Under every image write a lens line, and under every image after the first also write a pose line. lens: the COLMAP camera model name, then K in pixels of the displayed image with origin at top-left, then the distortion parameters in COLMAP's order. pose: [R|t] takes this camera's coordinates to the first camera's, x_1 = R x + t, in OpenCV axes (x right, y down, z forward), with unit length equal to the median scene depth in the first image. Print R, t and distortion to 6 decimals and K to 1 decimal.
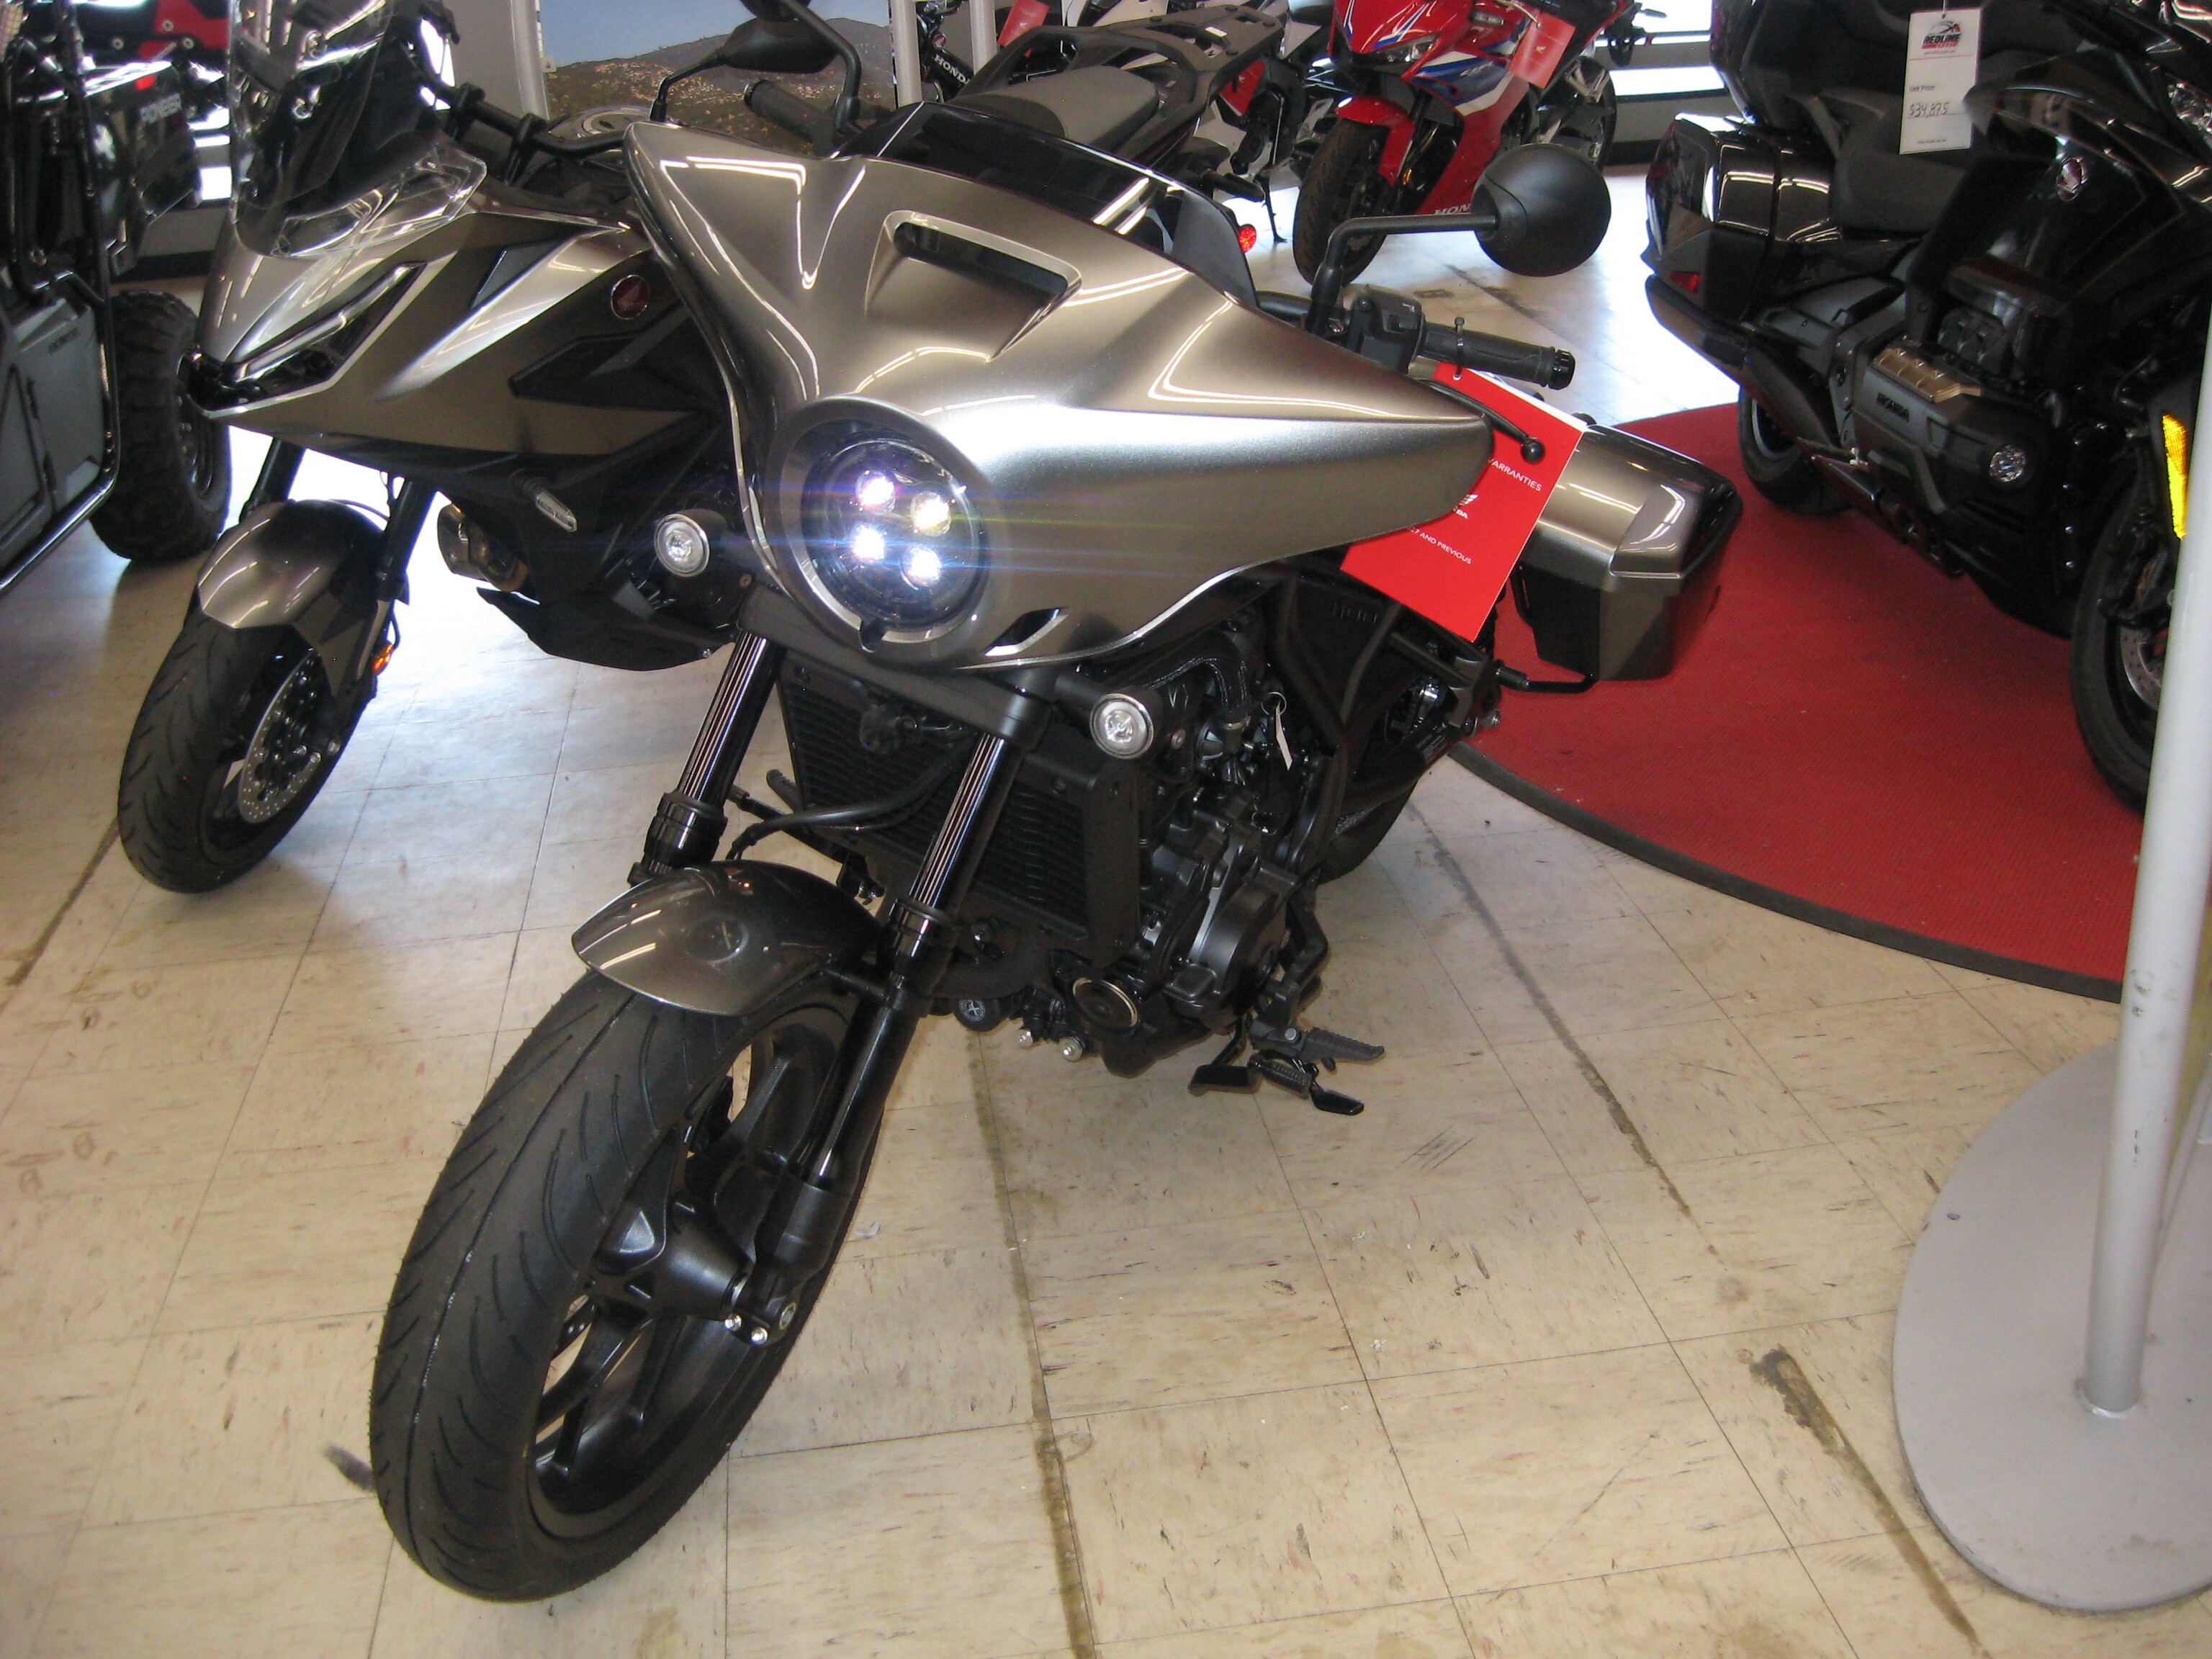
lens RADIAL K [[2501.0, 0, 1101.5], [0, 2501.0, 828.1], [0, 0, 1]] dist [-0.068189, 0.000000]
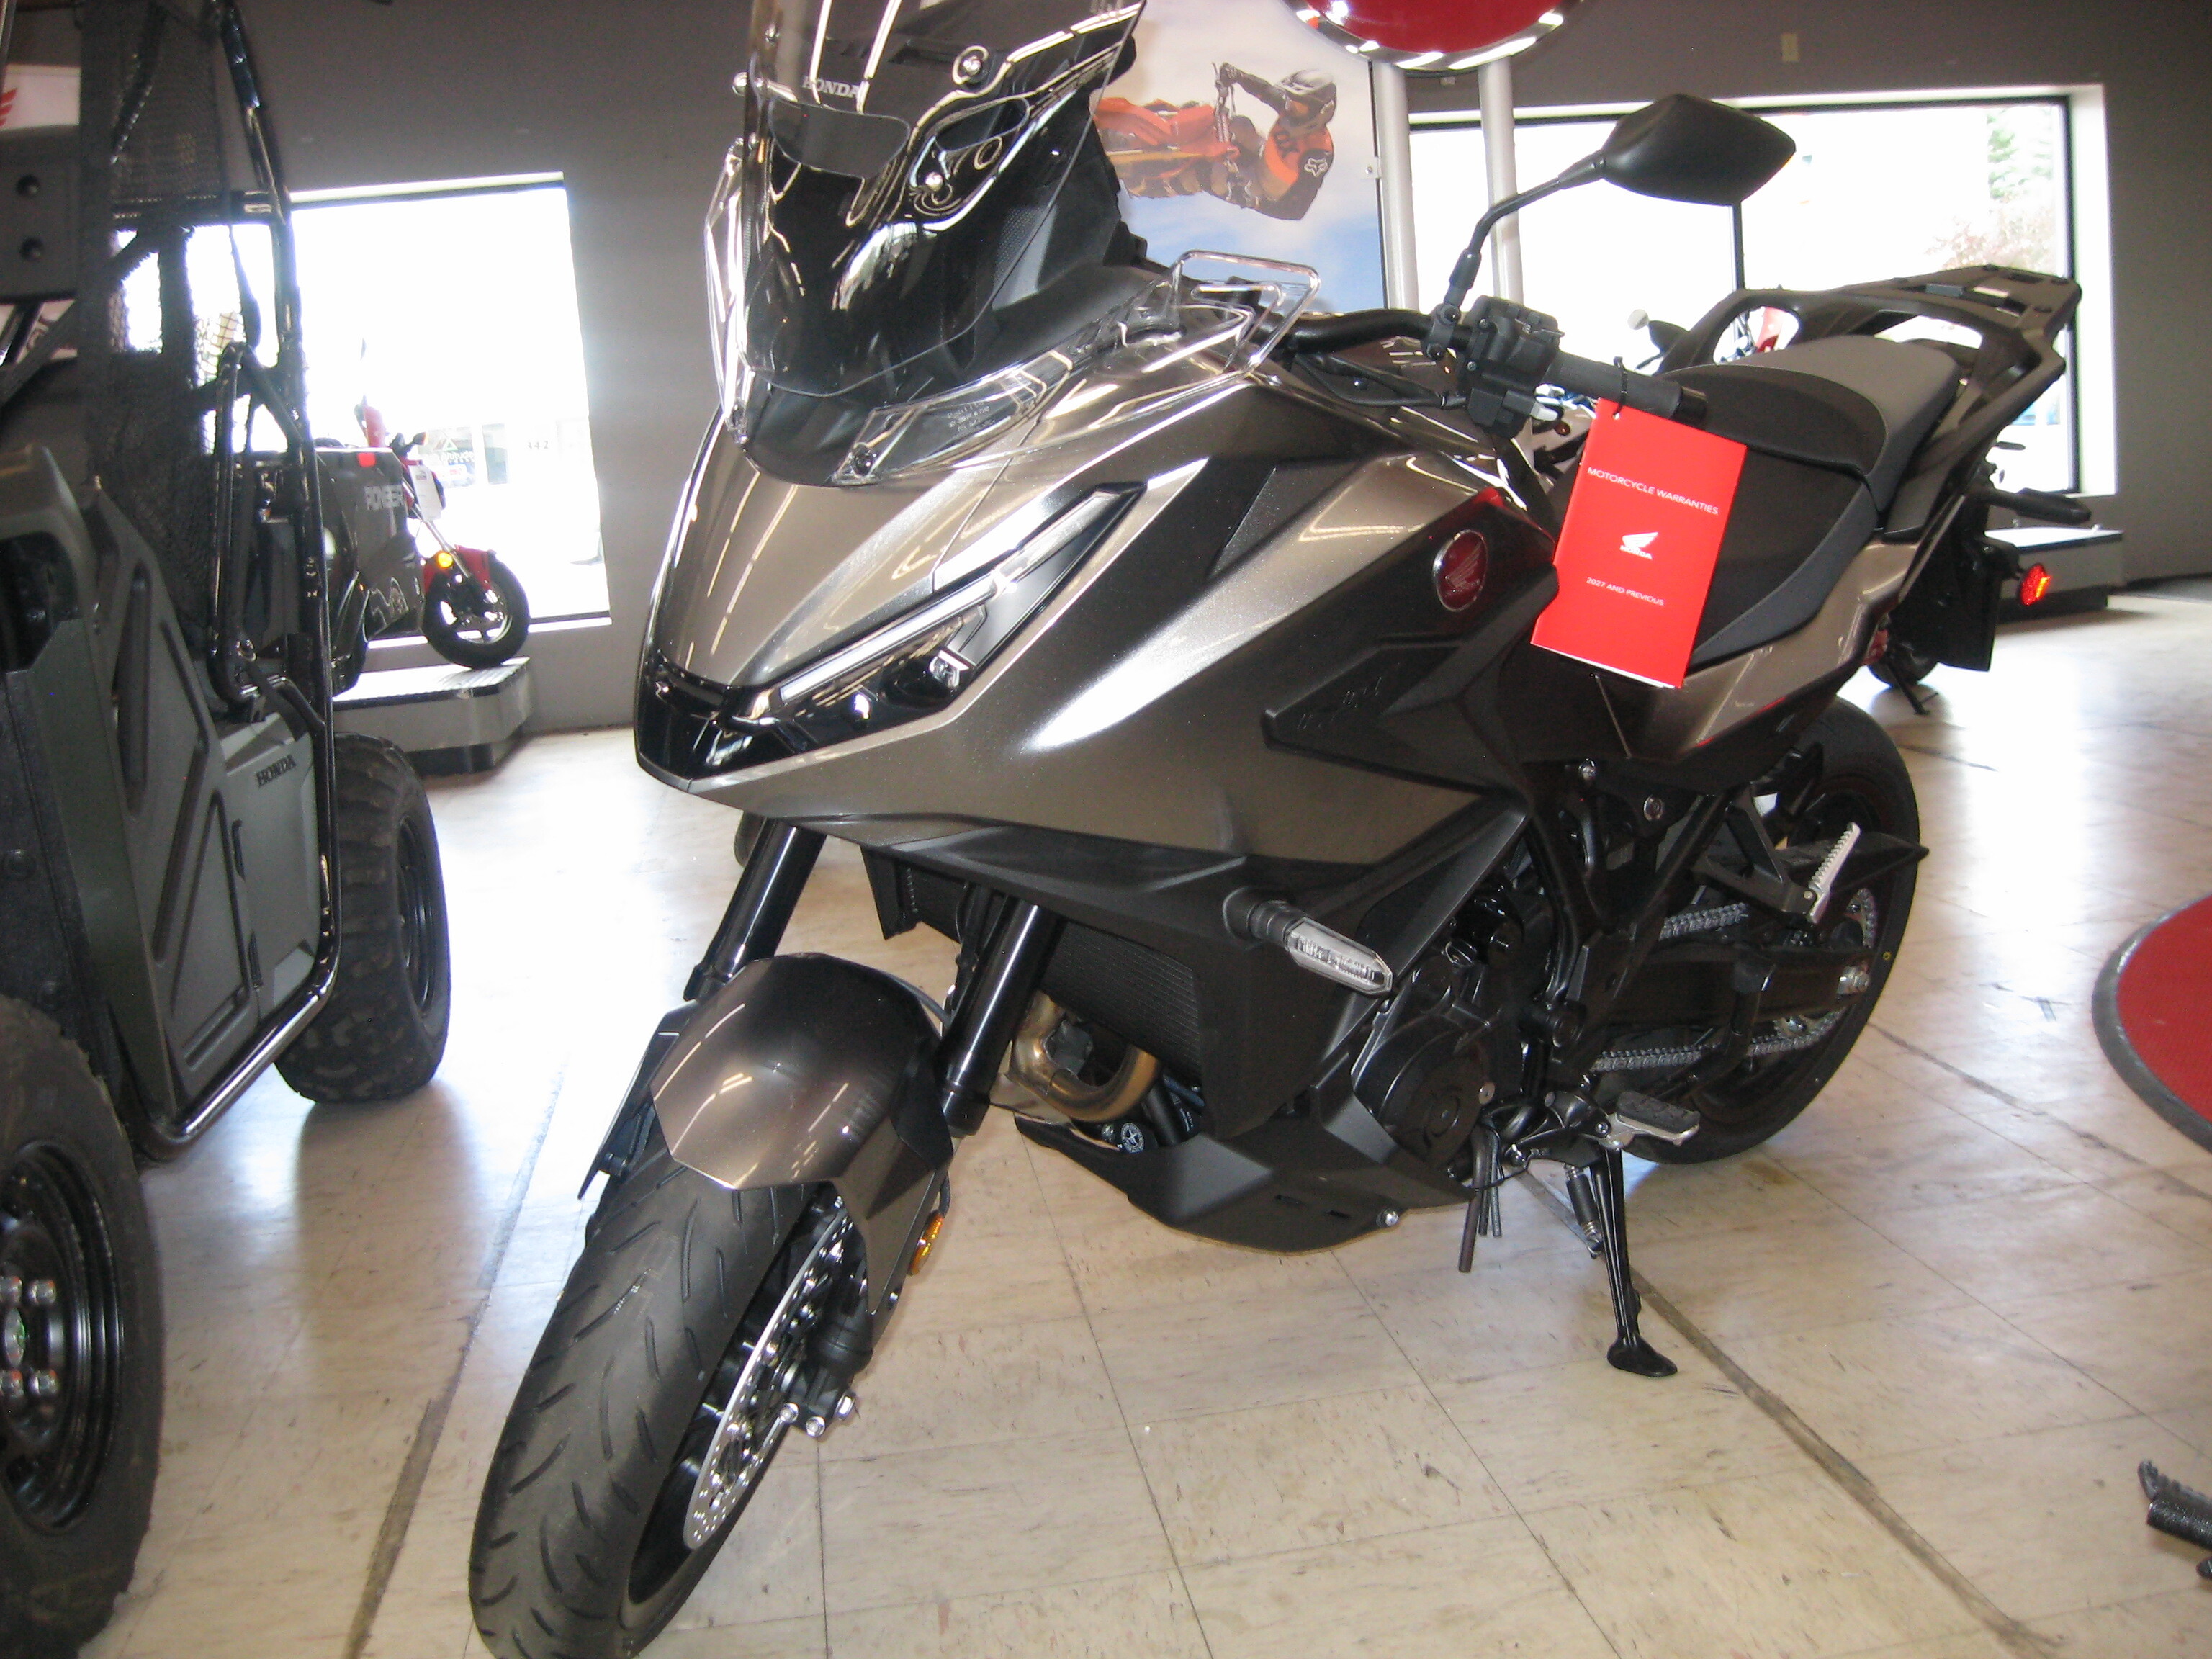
lens RADIAL K [[2501.0, 0, 1110.3], [0, 2501.0, 835.2], [0, 0, 1]] dist [-0.068189, 0.000000]
pose [[0.999786, -0.020673, -0.001016, -0.256851], [0.019950, 0.975558, -0.218832, -0.035528], [0.005516, 0.218765, 0.975762, 0.453871]]
